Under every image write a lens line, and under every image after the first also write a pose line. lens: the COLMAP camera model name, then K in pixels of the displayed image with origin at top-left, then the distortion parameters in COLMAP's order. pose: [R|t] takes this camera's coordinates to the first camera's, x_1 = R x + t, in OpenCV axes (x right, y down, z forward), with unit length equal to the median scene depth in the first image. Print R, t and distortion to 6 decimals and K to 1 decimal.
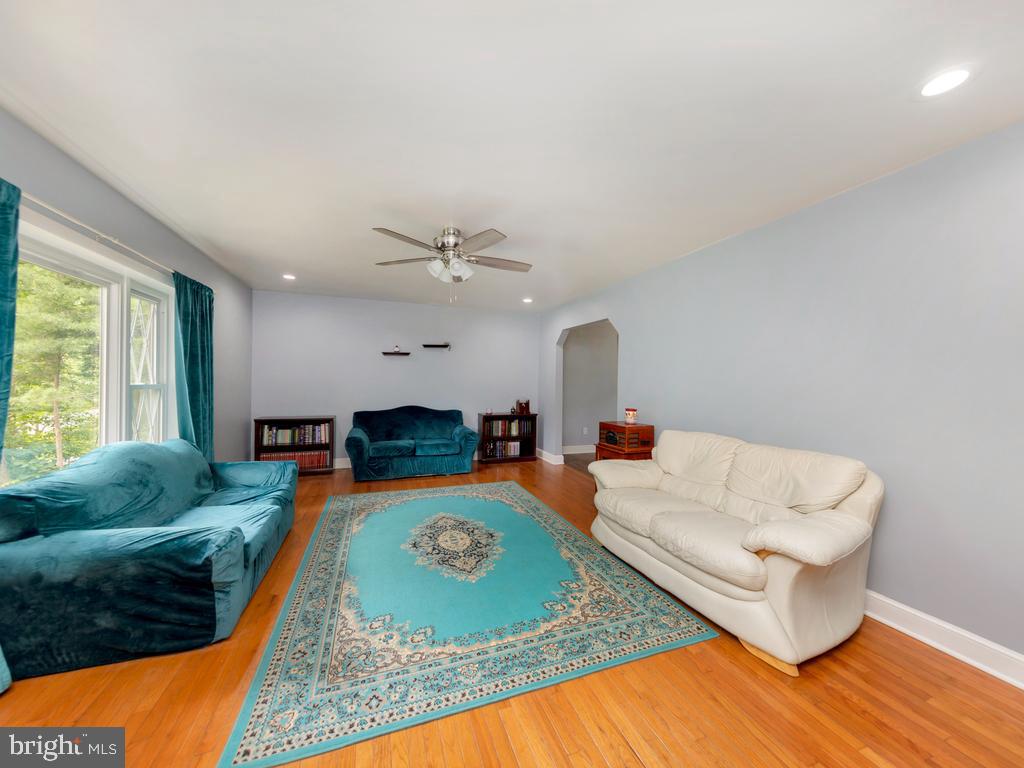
lens RADIAL K [[368.9, 0, 509.2], [0, 368.9, 379.9], [0, 0, 1]] dist [-0.001174, -0.000194]
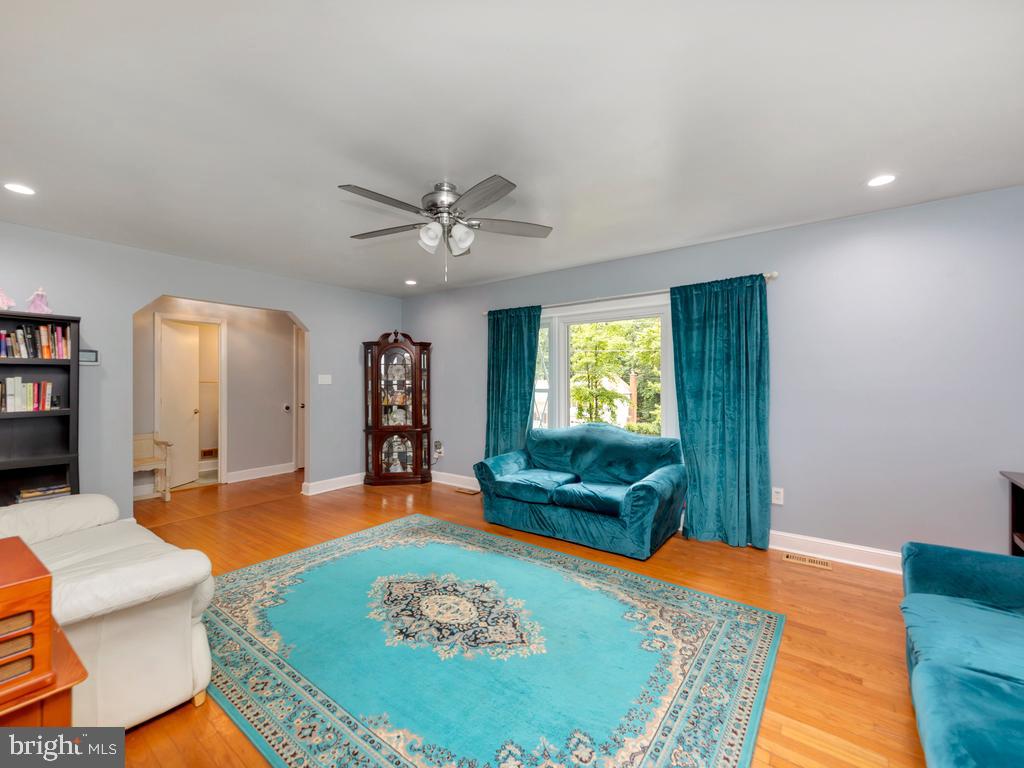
lens RADIAL K [[438.5, 0, 512.0], [0, 438.5, 384.0], [0, 0, 1]] dist [-0.000565, -0.000068]
pose [[-0.836798, -0.011614, -0.547389, 0.230763], [-0.011325, 0.999928, -0.003903, 0.006708], [0.547395, 0.002933, -0.836869, 1.908689]]
